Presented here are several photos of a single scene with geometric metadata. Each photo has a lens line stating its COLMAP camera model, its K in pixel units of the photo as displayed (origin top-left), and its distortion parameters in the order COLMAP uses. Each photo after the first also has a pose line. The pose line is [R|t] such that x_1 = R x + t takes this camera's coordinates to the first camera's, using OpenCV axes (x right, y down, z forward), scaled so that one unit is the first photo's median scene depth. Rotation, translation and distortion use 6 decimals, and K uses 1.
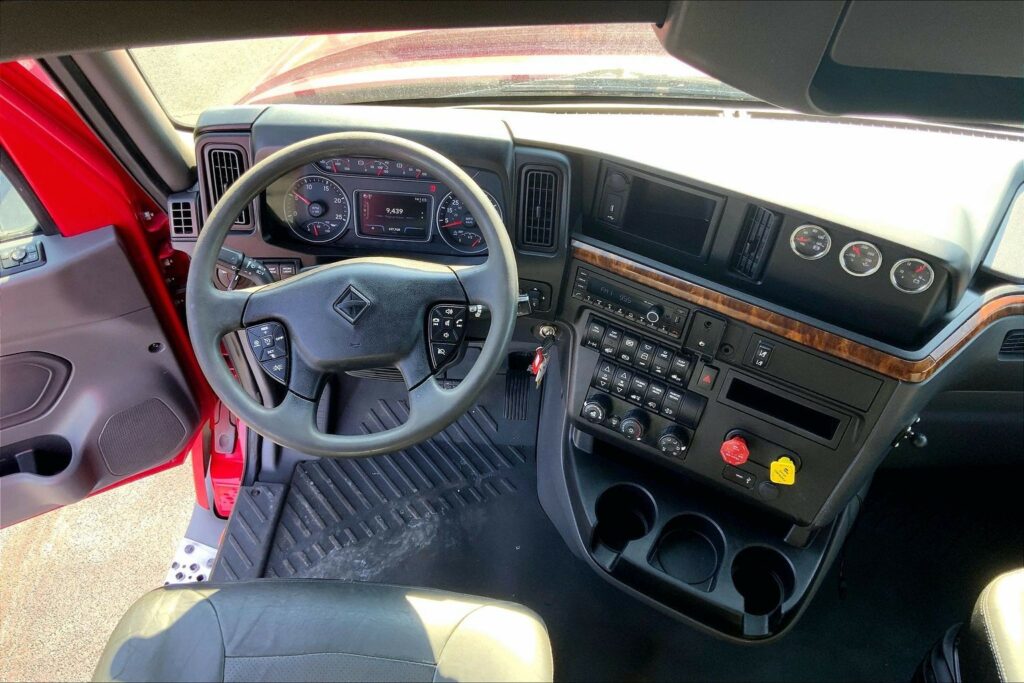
lens RADIAL K [[852.8, 0, 504.2], [0, 852.8, 342.0], [0, 0, 1]] dist [0.086032, -0.134665]
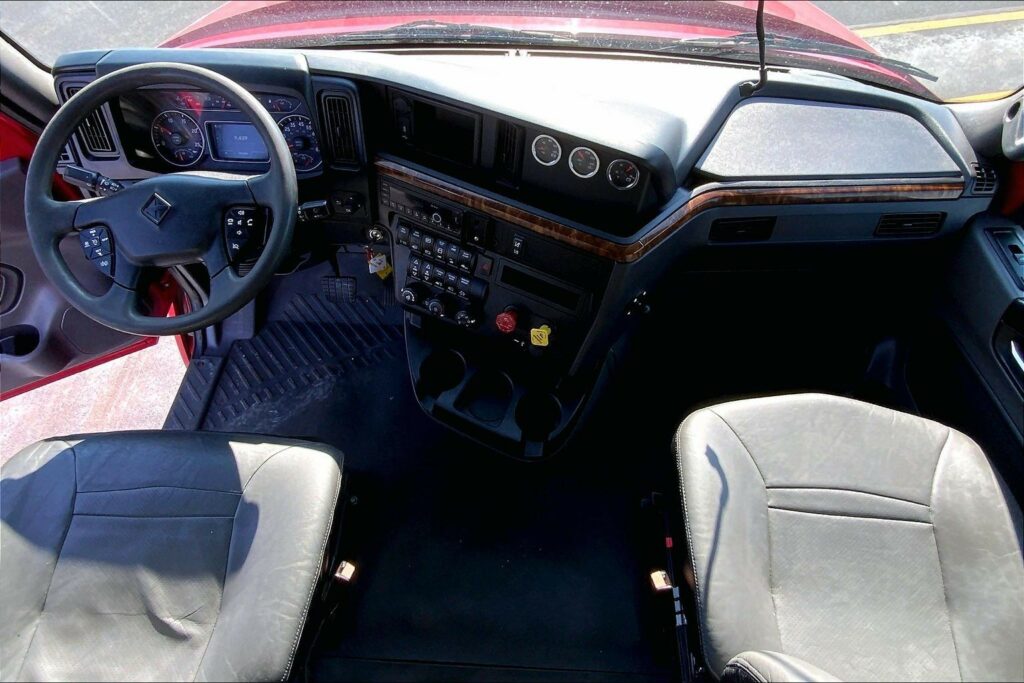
lens RADIAL K [[553.9, 0, 509.3], [0, 553.9, 329.4], [0, 0, 1]] dist [0.016983, -0.005537]
pose [[0.999501, -0.028986, 0.012585, 0.249249], [0.027239, 0.992173, 0.121865, 0.034781], [-0.016018, -0.121461, 0.992467, 0.162038]]
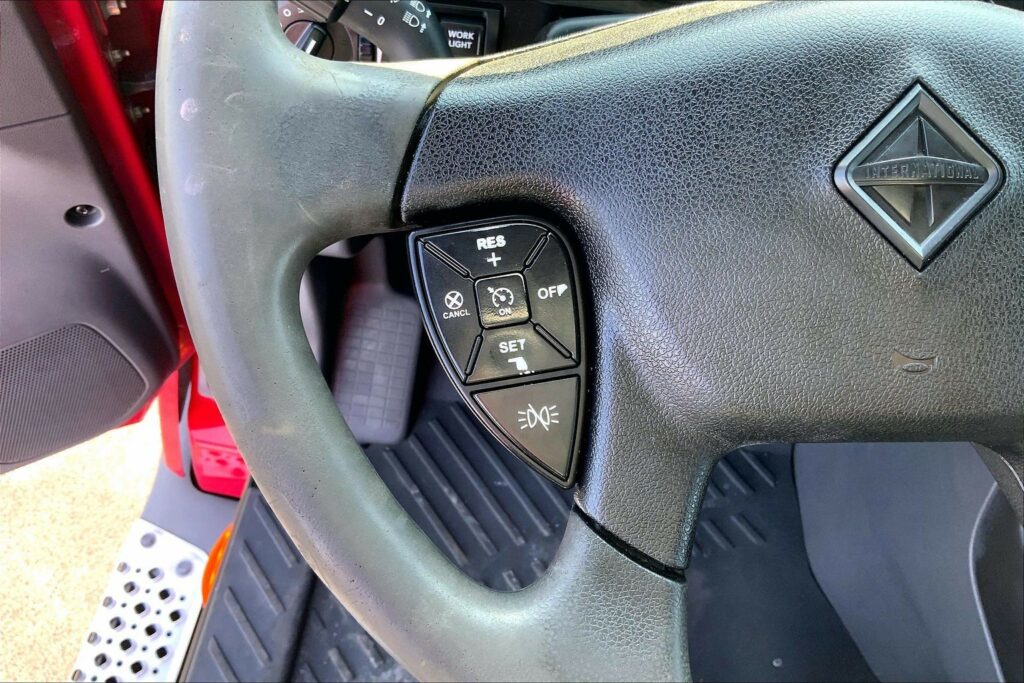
lens RADIAL K [[852.8, 0, 500.8], [0, 852.8, 343.0], [0, 0, 1]] dist [0.086032, -0.134665]
pose [[0.995044, 0.091723, 0.038402, -0.239058], [-0.096604, 0.983232, 0.154669, -0.021098], [-0.023572, -0.157612, 0.987220, 0.646607]]
